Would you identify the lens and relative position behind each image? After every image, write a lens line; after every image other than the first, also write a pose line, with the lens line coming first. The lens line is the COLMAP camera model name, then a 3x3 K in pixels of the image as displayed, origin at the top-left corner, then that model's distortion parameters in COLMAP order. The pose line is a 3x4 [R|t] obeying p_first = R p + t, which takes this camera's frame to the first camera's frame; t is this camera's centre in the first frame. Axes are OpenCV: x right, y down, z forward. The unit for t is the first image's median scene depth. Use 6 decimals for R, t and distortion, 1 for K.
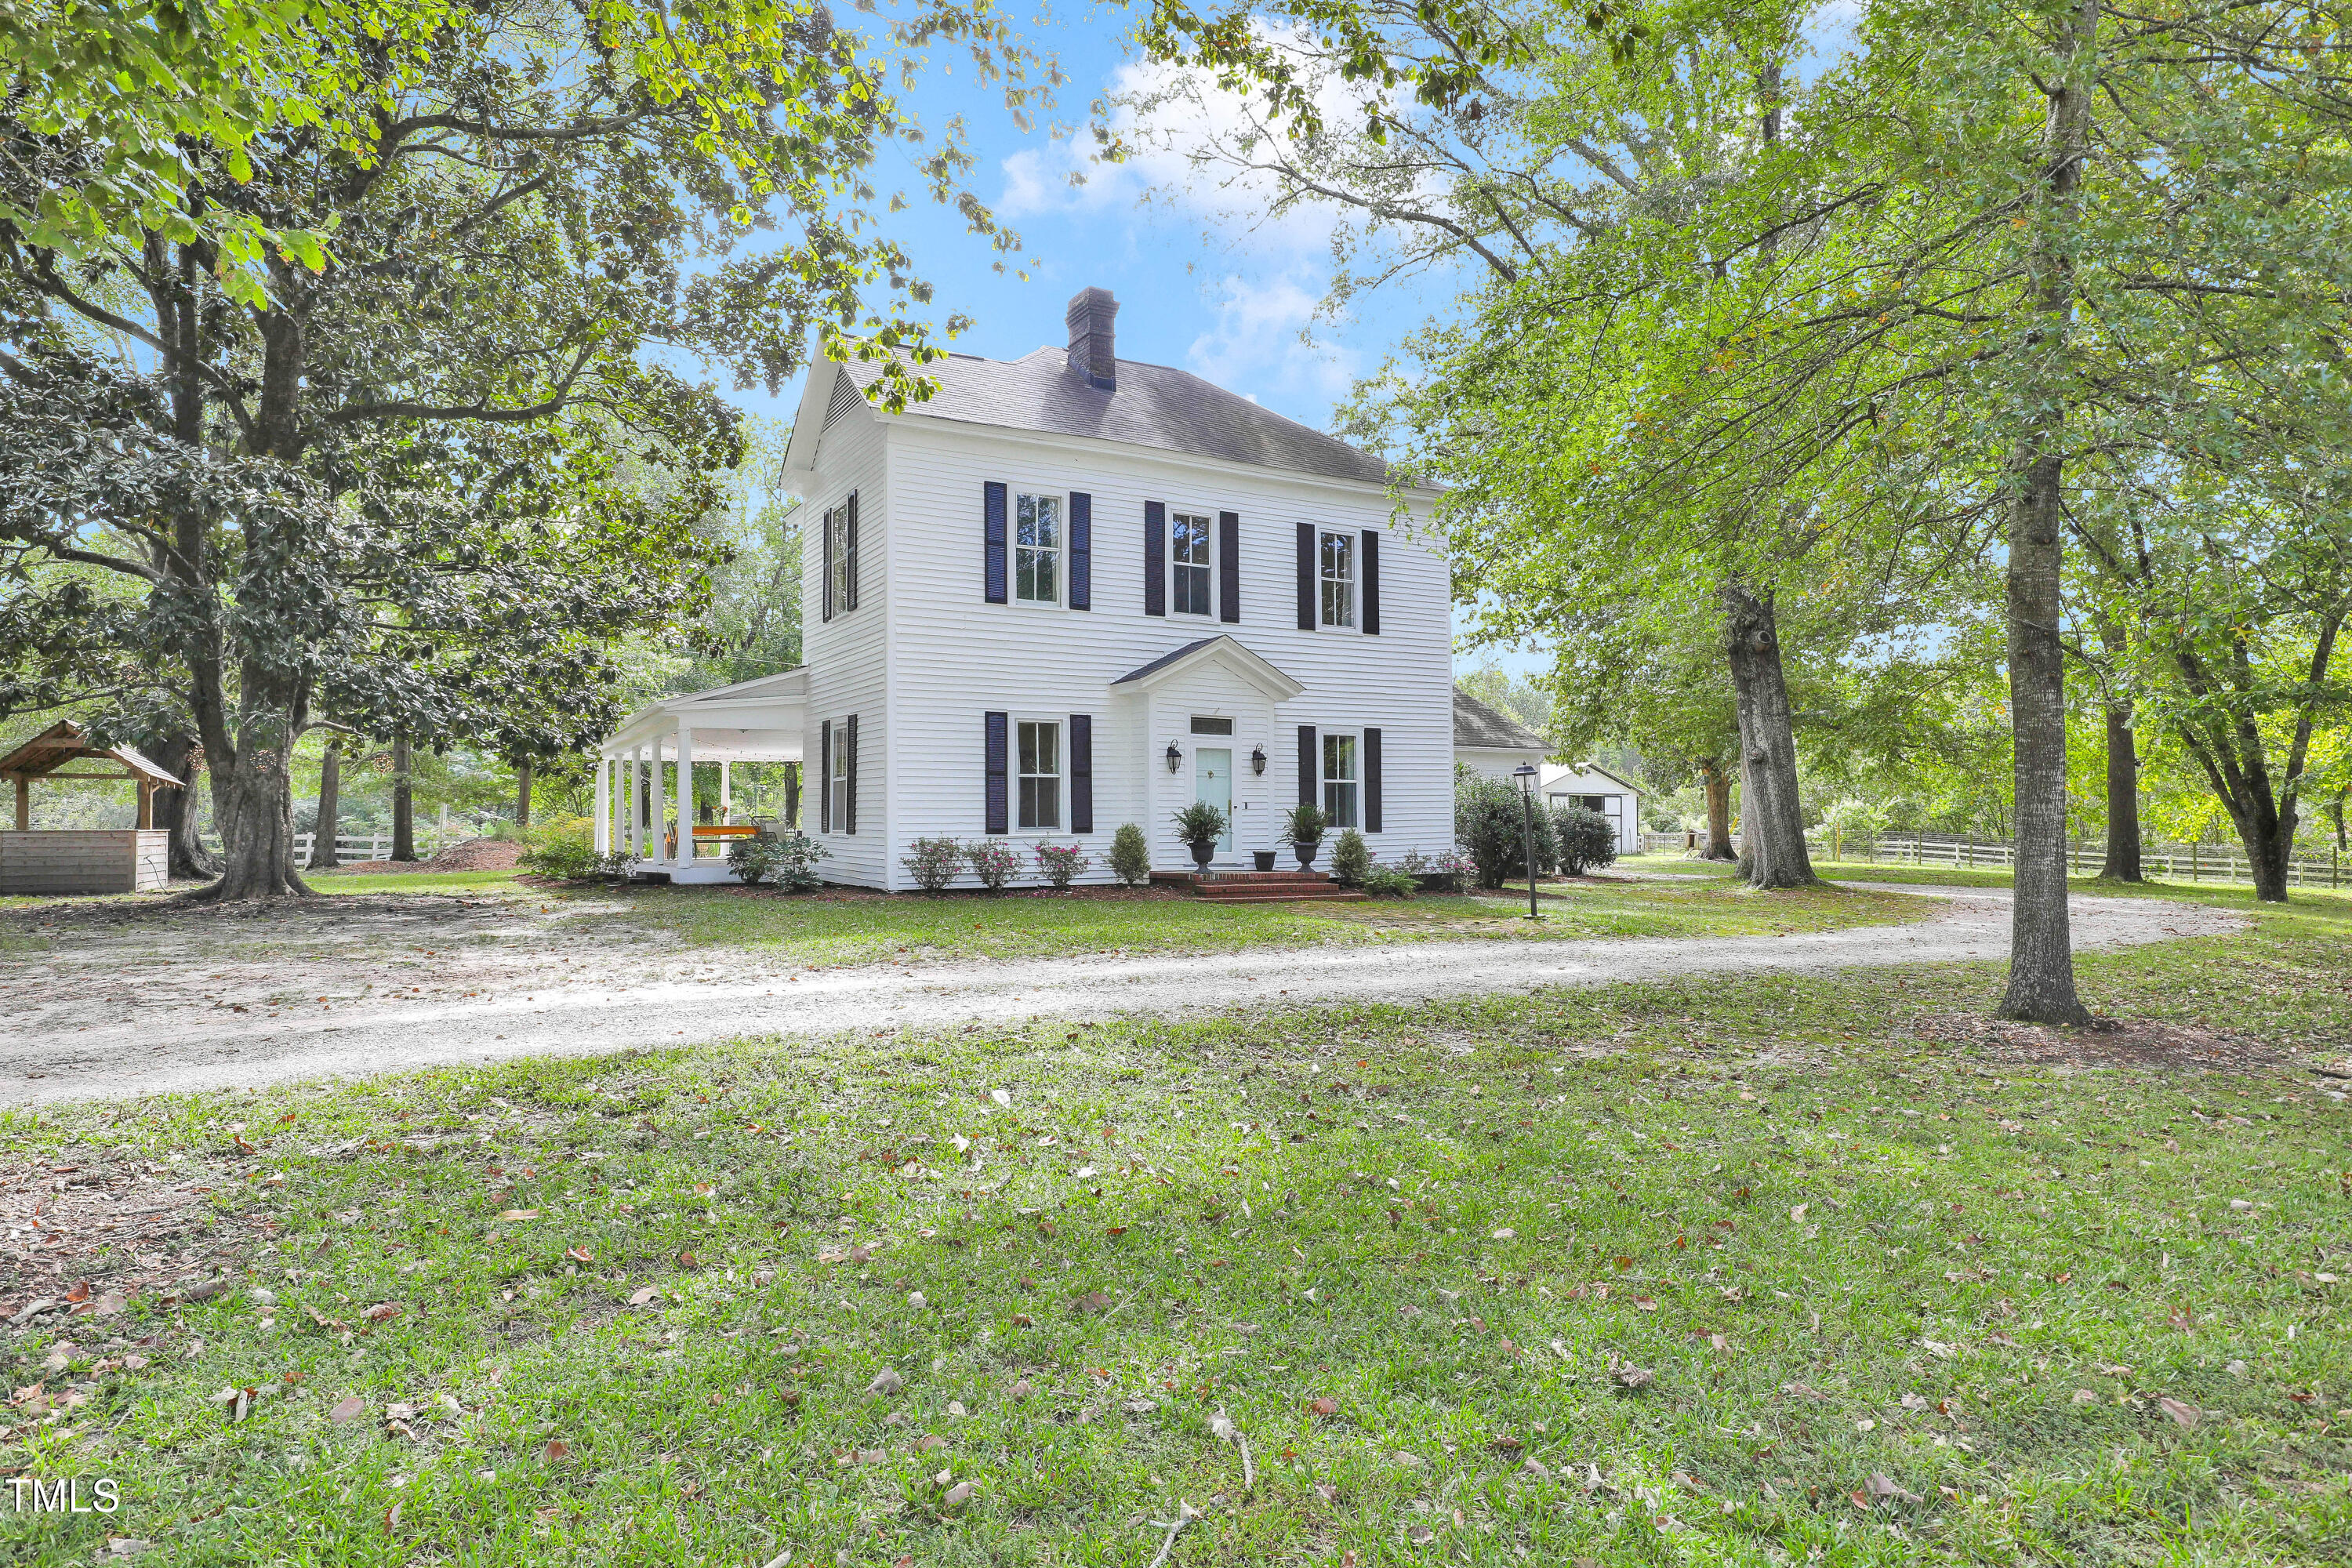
lens RADIAL K [[1385.0, 0, 1182.7], [0, 1385.0, 796.2], [0, 0, 1]] dist [-0.005935, 0.000415]
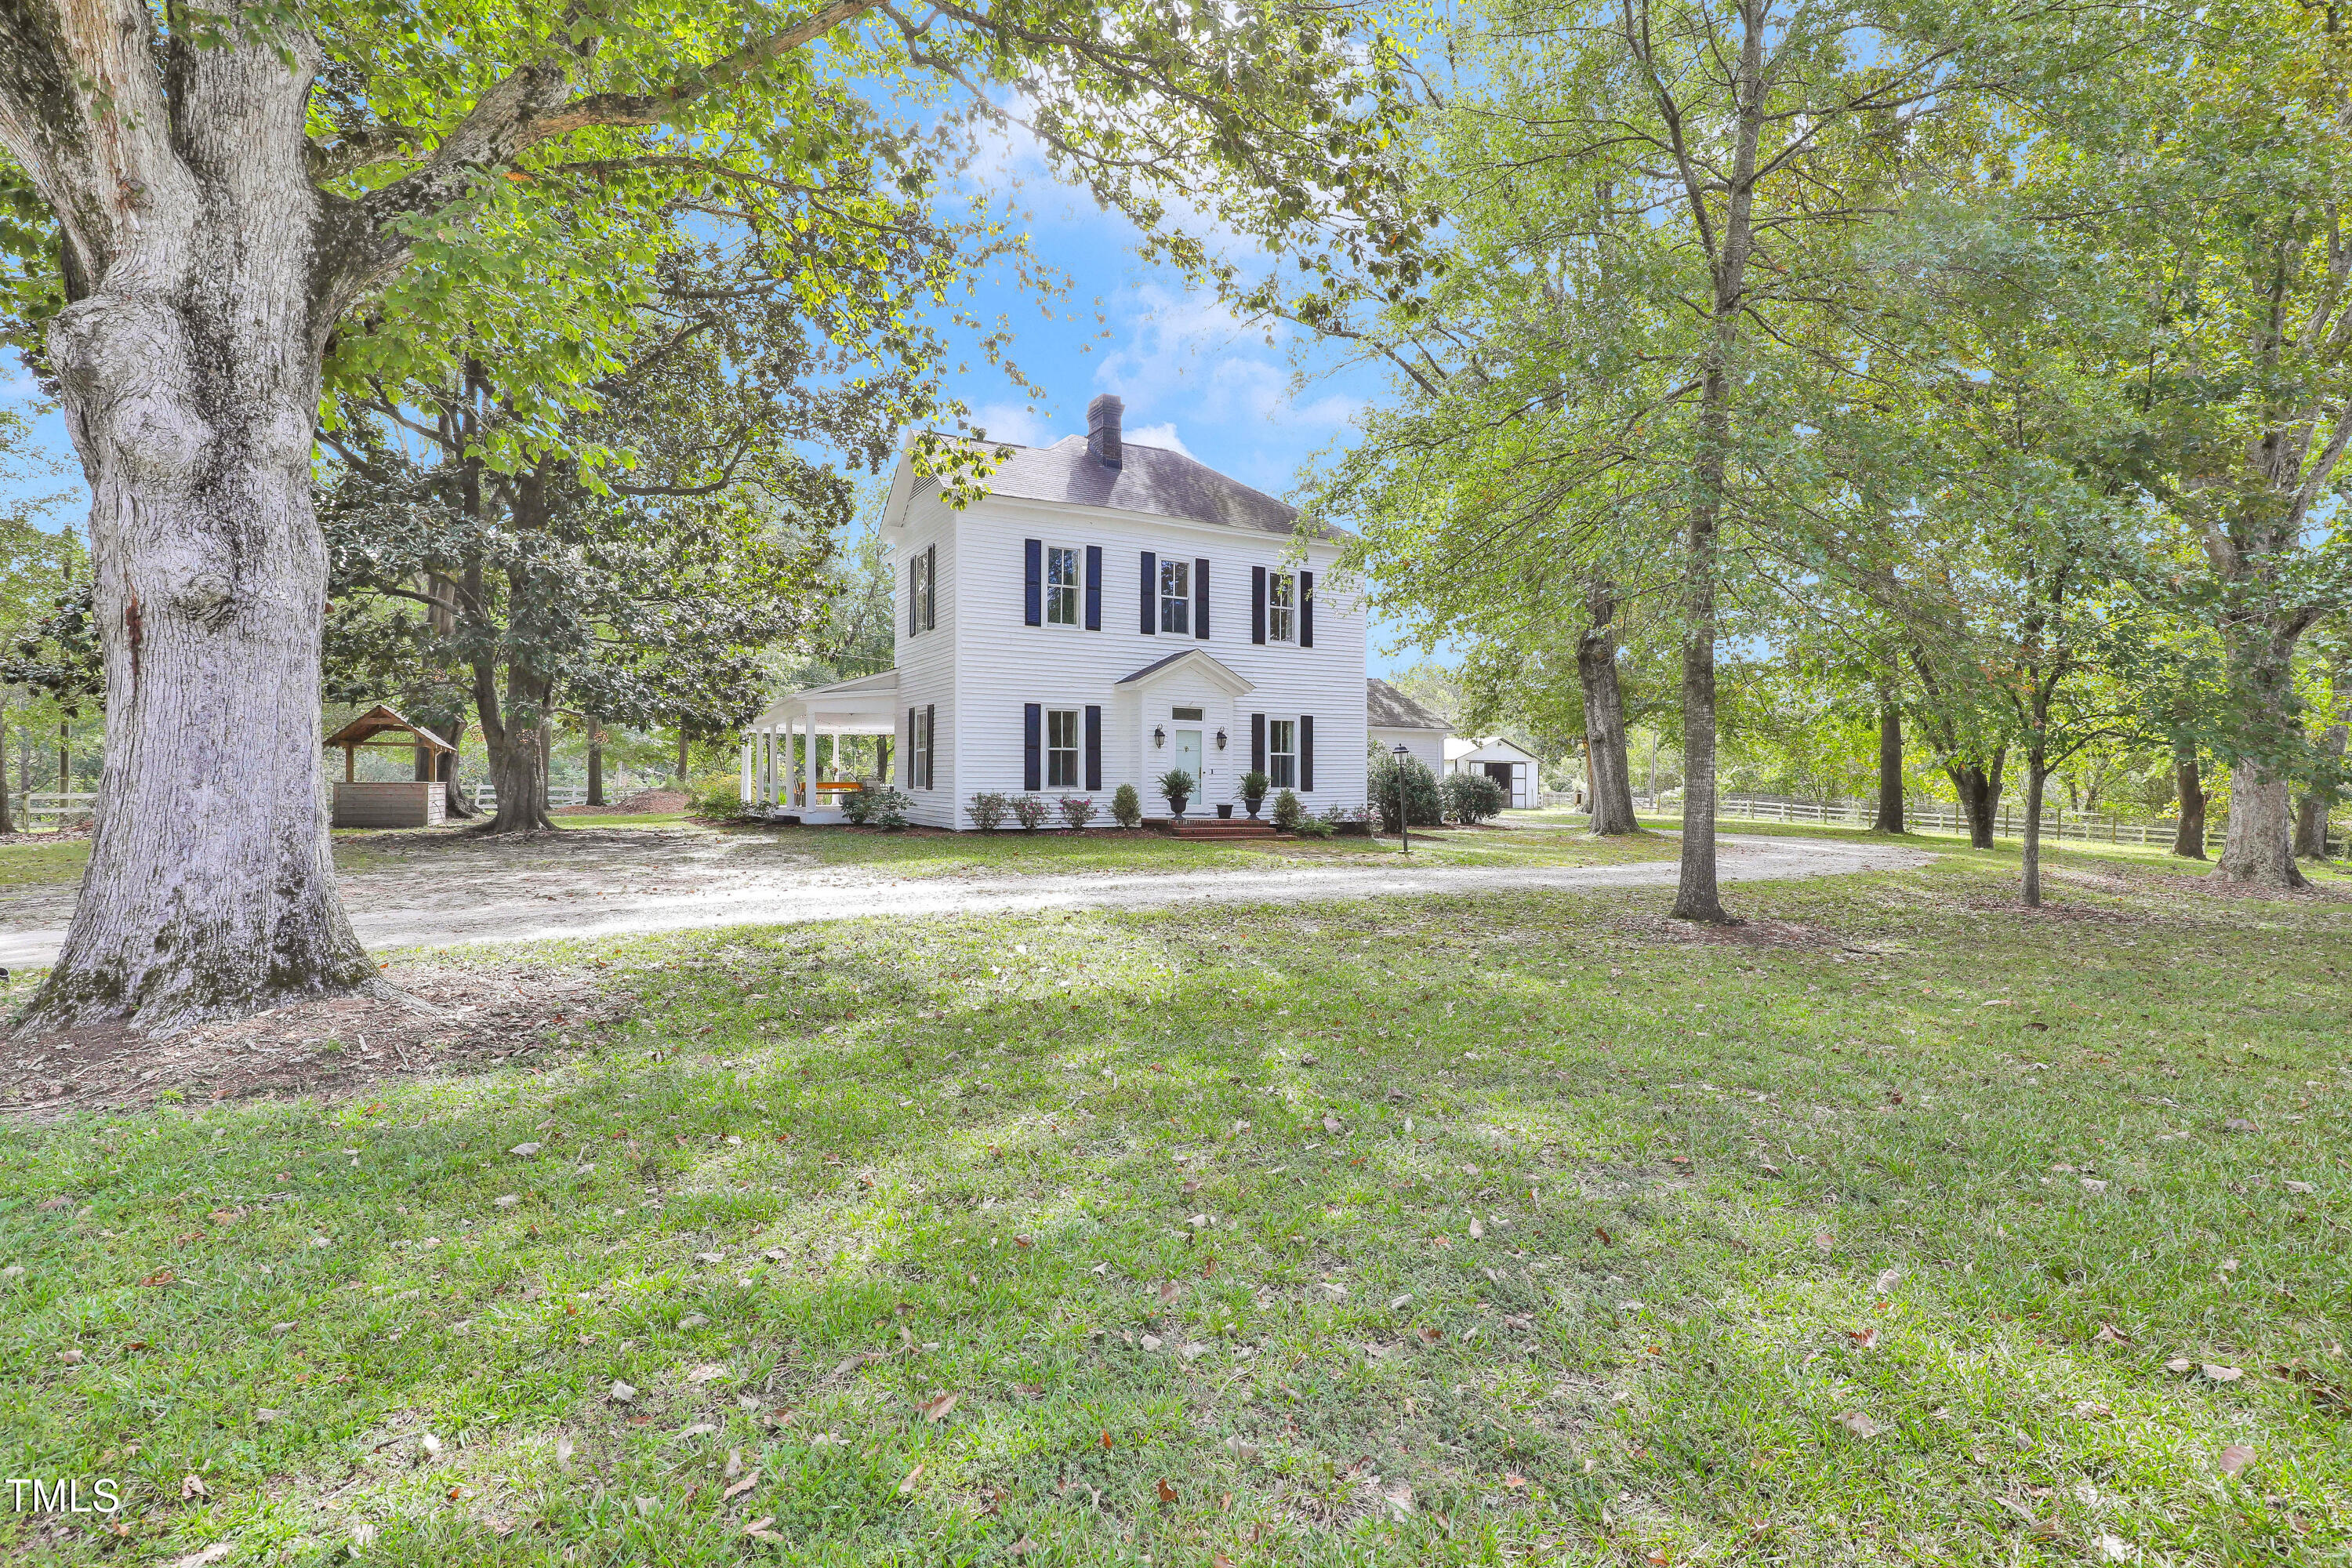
lens RADIAL K [[1093.6, 0, 1164.2], [0, 1093.6, 783.6], [0, 0, 1]] dist [-0.020394, -0.000094]
pose [[0.999742, 0.008079, -0.021213, 0.022025], [-0.007616, 0.999732, 0.021853, -0.004822], [0.021383, -0.021686, 0.999536, -0.102158]]
